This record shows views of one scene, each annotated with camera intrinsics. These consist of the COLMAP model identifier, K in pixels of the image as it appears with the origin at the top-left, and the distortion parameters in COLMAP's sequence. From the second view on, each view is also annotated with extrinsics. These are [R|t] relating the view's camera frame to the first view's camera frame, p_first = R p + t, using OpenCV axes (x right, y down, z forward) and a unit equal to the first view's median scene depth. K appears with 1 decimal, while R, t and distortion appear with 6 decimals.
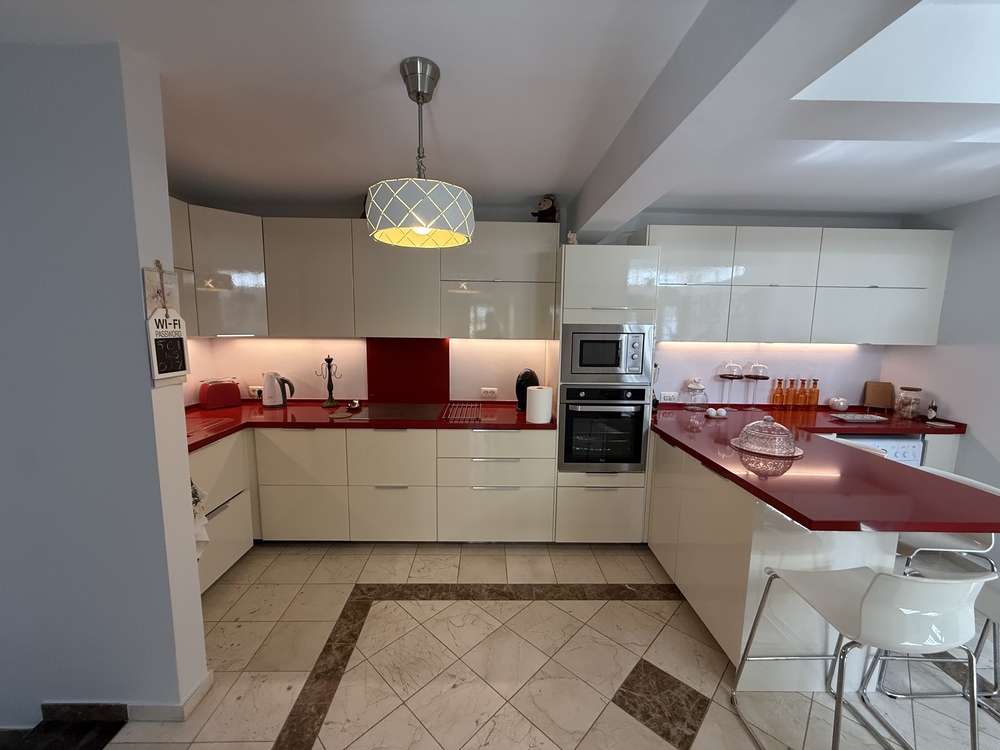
lens RADIAL K [[398.4, 0, 496.3], [0, 398.4, 374.3], [0, 0, 1]] dist [-0.000803, 0.000107]
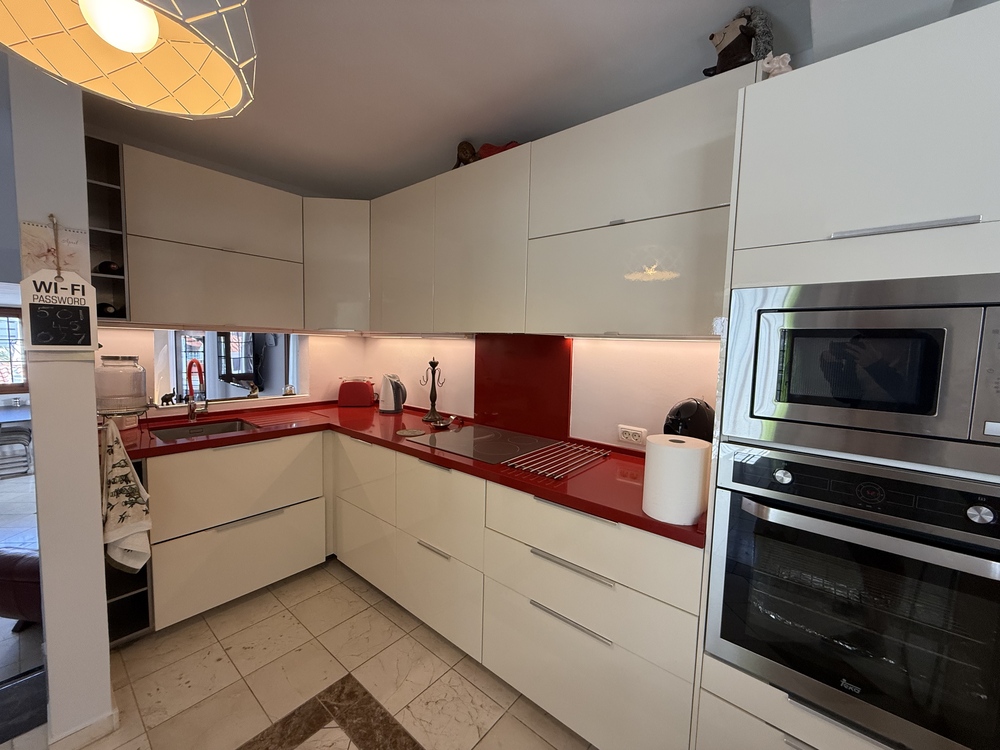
lens RADIAL K [[400.3, 0, 495.9], [0, 400.3, 374.2], [0, 0, 1]] dist [-0.000436, 0.000198]
pose [[0.754157, 0.060630, -0.653890, 0.281875], [-0.099482, 0.994785, -0.022498, -0.010668], [0.649116, 0.082017, 0.756255, 0.606011]]
